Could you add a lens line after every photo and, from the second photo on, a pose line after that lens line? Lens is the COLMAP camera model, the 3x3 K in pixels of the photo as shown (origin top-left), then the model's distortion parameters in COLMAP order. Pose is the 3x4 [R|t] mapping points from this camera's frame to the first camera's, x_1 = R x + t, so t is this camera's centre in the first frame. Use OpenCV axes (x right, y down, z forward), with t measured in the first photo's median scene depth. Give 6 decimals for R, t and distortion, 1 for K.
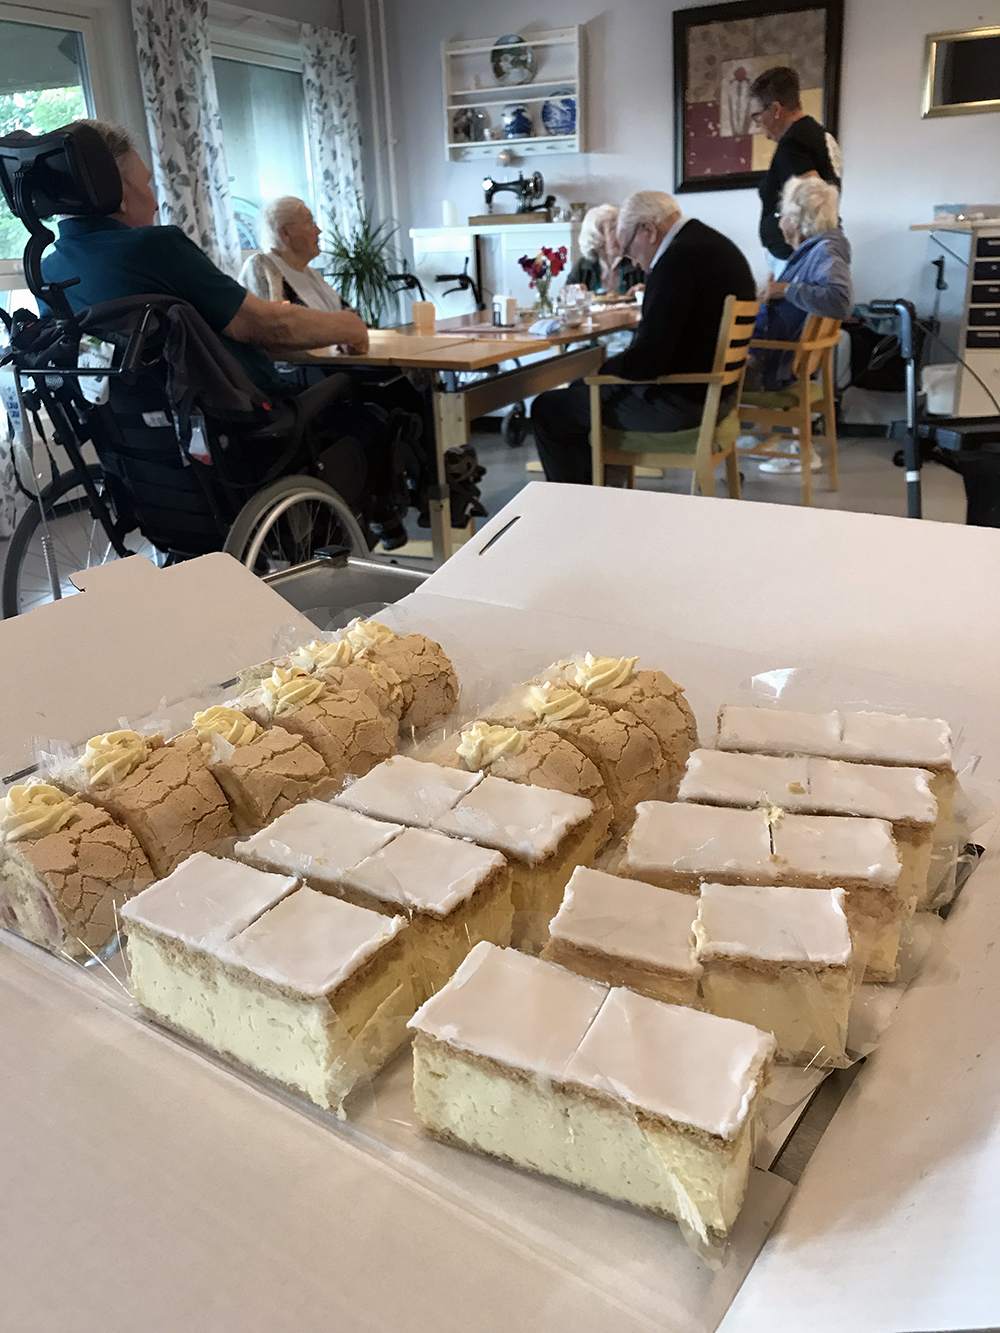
lens RADIAL K [[1096.3, 0, 512.0], [0, 1096.3, 670.2], [0, 0, 1]] dist [0.028956, -0.013037]
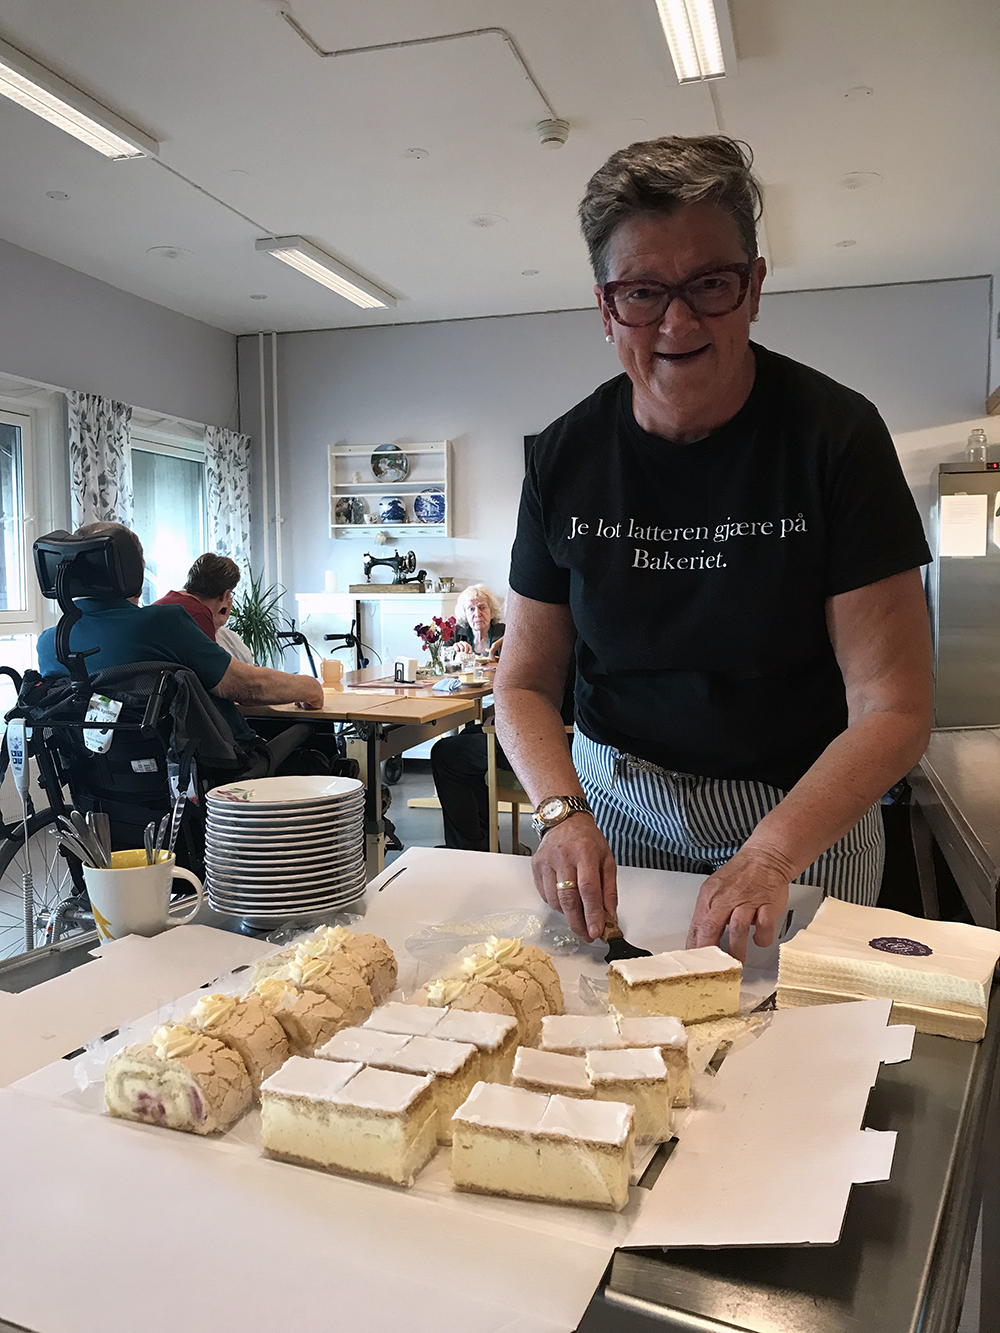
lens RADIAL K [[1096.3, 0, 494.1], [0, 1096.3, 672.4], [0, 0, 1]] dist [0.028956, -0.013037]
pose [[0.983076, 0.016649, 0.182440, -0.326472], [0.038451, 0.954929, -0.294334, 0.121381], [-0.179117, 0.296368, 0.938127, -0.896864]]
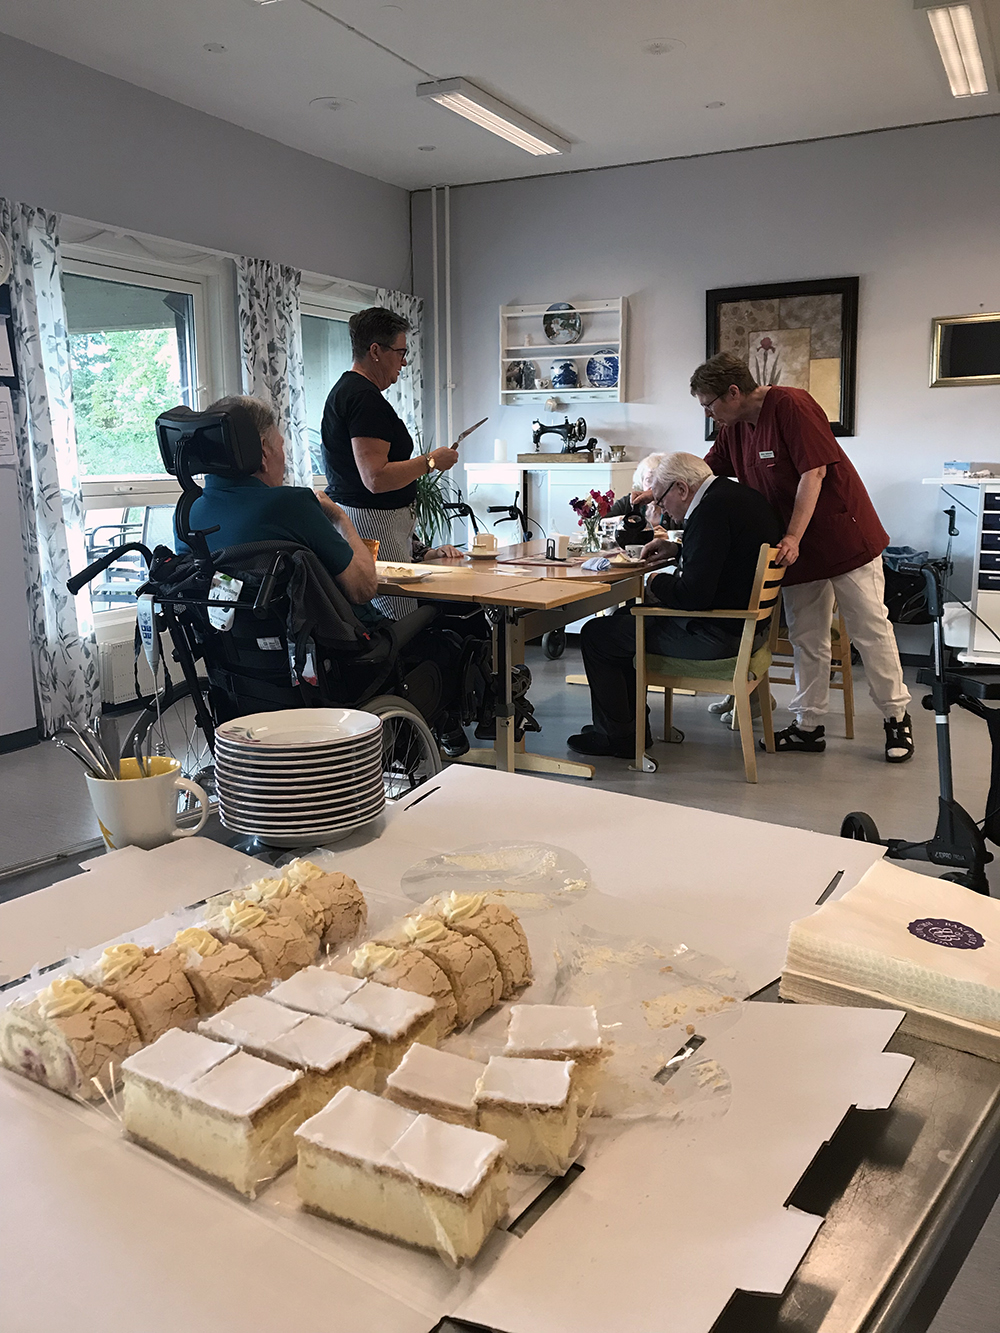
lens RADIAL K [[1096.3, 0, 493.2], [0, 1096.3, 665.3], [0, 0, 1]] dist [0.028956, -0.013037]
pose [[0.999465, 0.031757, 0.007823, 0.145145], [-0.029787, 0.982613, -0.183258, -0.069972], [-0.013507, 0.182927, 0.983034, -0.670110]]
